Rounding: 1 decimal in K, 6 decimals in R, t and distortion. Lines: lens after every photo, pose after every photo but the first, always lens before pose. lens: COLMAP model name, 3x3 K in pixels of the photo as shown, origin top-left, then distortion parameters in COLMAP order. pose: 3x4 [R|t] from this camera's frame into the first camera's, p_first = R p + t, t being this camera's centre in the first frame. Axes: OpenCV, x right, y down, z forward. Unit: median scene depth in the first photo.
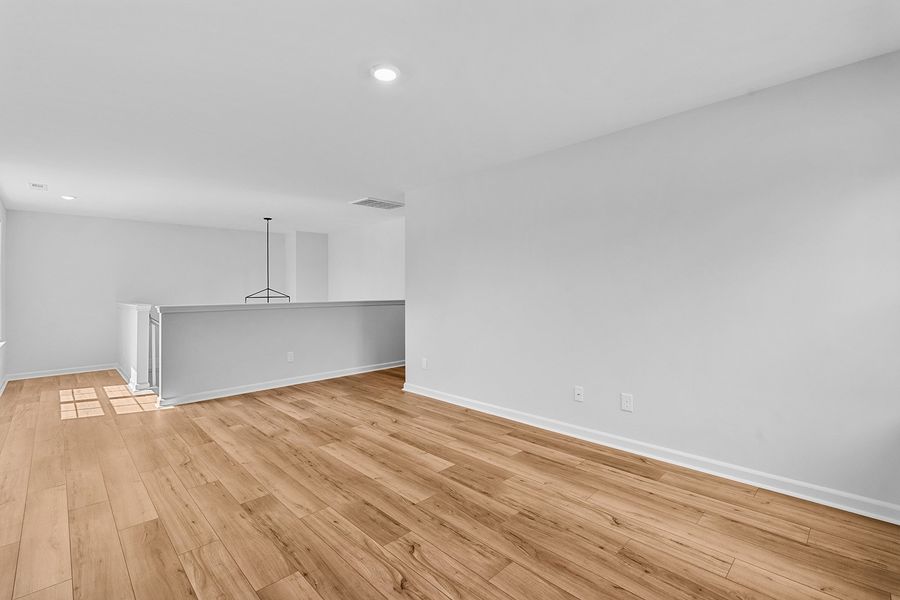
lens RADIAL K [[394.4, 0, 450.0], [0, 394.4, 300.0], [0, 0, 1]] dist [-0.004866, 0.000166]
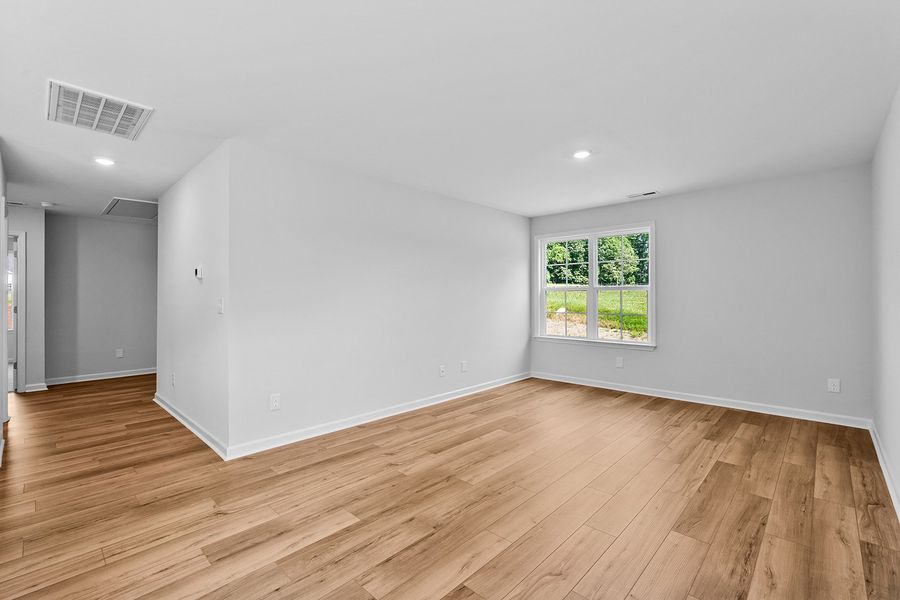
lens RADIAL K [[394.4, 0, 450.0], [0, 394.4, 300.0], [0, 0, 1]] dist [-0.004866, 0.000166]
pose [[-0.020264, 0.004802, 0.999783, -1.077671], [0.027342, 0.999617, -0.004247, -0.006790], [-0.999421, 0.027250, -0.020387, 0.986068]]
